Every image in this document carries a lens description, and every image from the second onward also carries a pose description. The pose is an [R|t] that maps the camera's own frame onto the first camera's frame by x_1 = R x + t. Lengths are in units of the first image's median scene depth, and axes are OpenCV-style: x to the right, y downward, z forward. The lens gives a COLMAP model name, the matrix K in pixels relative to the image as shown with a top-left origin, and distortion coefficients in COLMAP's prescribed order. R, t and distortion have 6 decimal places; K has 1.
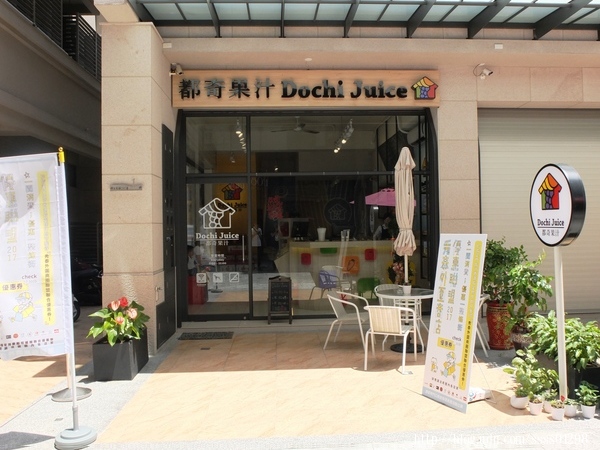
lens RADIAL K [[511.7, 0, 299.0], [0, 511.7, 225.7], [0, 0, 1]] dist [-0.053783, 0.015129]
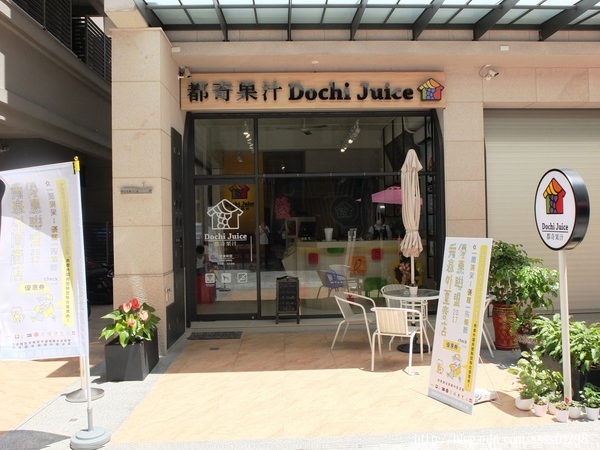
lens RADIAL K [[511.7, 0, 298.5], [0, 511.7, 222.9], [0, 0, 1]] dist [-0.053783, 0.015129]
pose [[0.999898, -0.002895, -0.013998, -0.001332], [0.002940, 0.999991, 0.003212, -0.011340], [0.013989, -0.003253, 0.999897, -0.012060]]
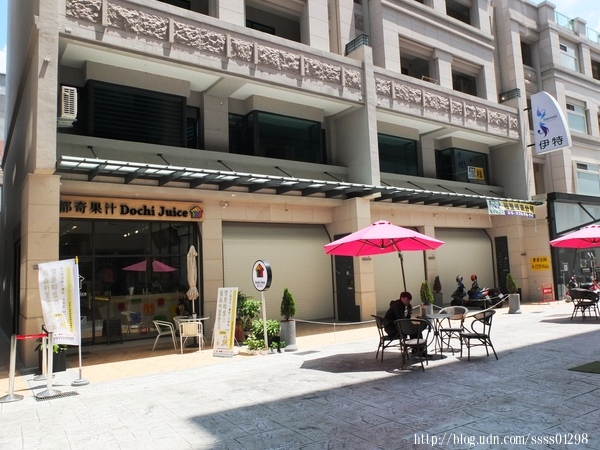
lens RADIAL K [[471.0, 0, 296.7], [0, 471.0, 223.7], [0, 0, 1]] dist [-0.050695, 0.042472]
pose [[0.844358, 0.035983, 0.534570, -0.410898], [0.029194, 0.993170, -0.112966, -0.015954], [-0.534983, 0.110990, 0.837540, -0.737673]]
